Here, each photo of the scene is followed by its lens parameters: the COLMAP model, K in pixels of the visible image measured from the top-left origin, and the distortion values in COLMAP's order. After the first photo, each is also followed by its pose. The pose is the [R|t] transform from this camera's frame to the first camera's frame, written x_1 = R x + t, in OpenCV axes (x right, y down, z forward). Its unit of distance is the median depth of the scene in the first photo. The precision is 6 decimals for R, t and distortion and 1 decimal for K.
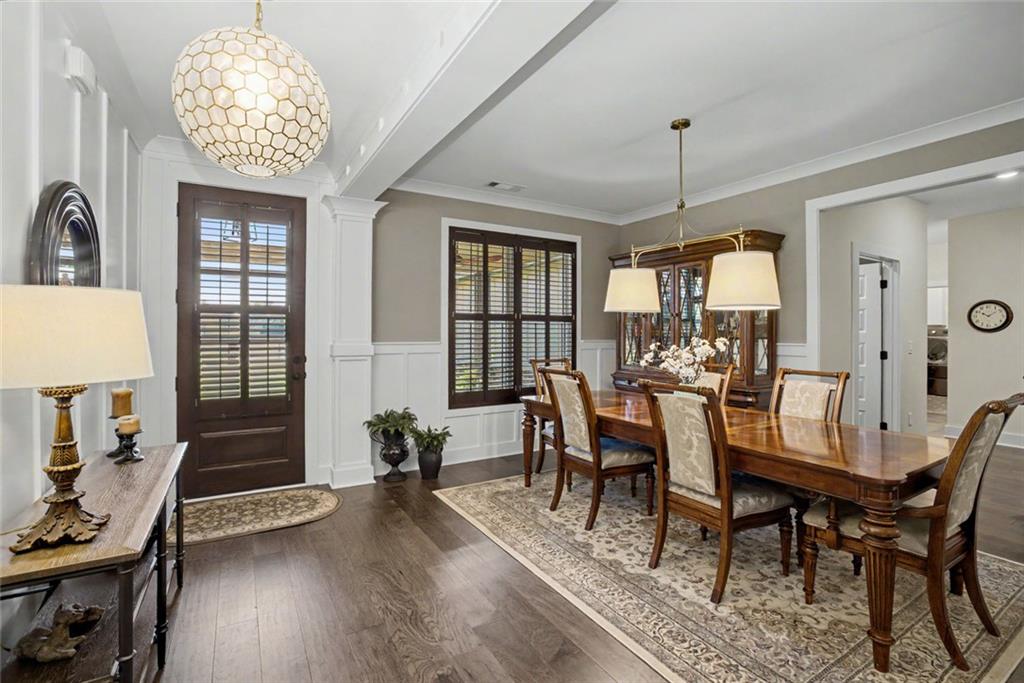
lens RADIAL K [[448.5, 0, 506.6], [0, 448.5, 330.6], [0, 0, 1]] dist [-0.004512, -0.000006]
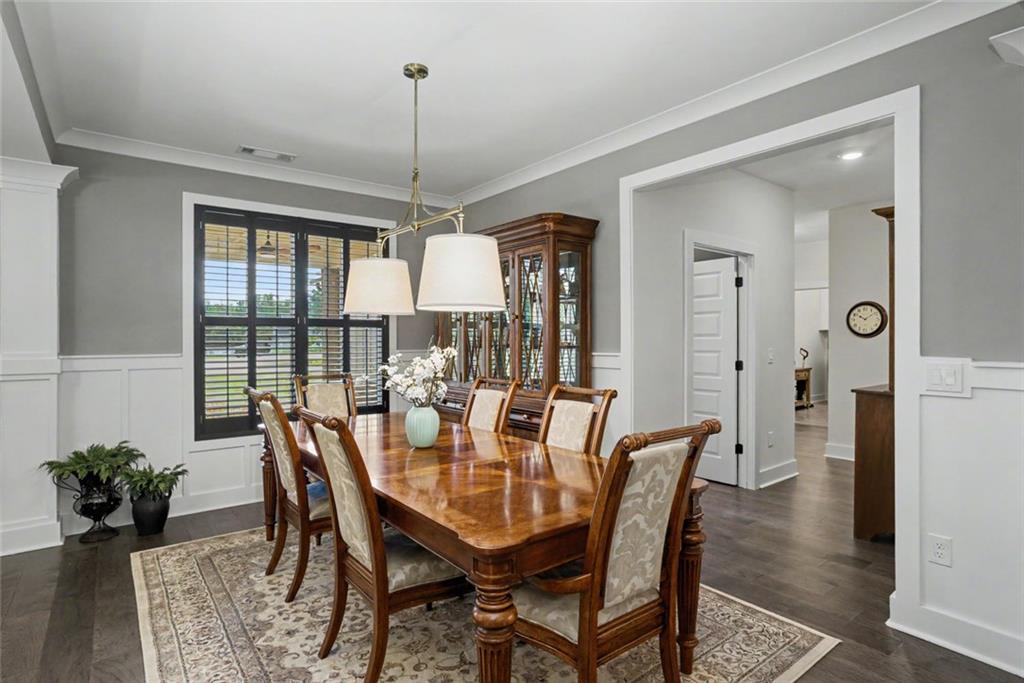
lens RADIAL K [[517.2, 0, 488.7], [0, 517.2, 342.8], [0, 0, 1]] dist [-0.024252, 0.039230]
pose [[0.996114, -0.005748, 0.087890, 0.332228], [0.005036, 0.999953, 0.008319, 0.001134], [-0.087933, -0.007844, 0.996095, 0.078378]]
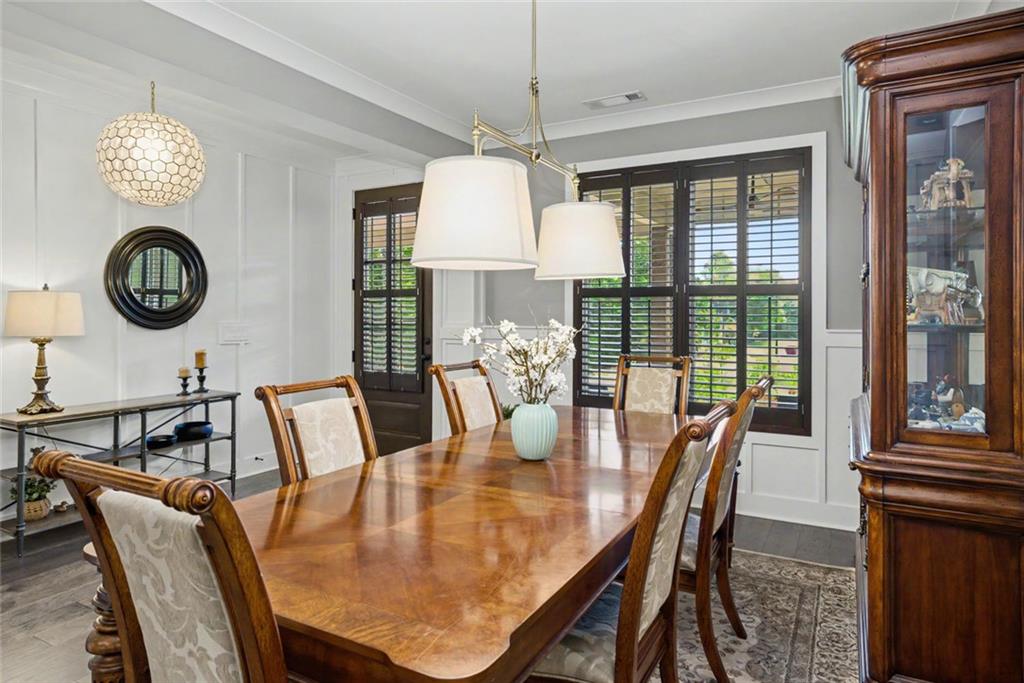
lens RADIAL K [[601.8, 0, 511.5], [0, 601.8, 315.6], [0, 0, 1]] dist [-0.002964, -0.000194]
pose [[0.518007, -0.004569, -0.855364, 0.767056], [0.002038, 0.999989, -0.004107, 0.010553], [0.855374, 0.000384, 0.518011, 0.425771]]
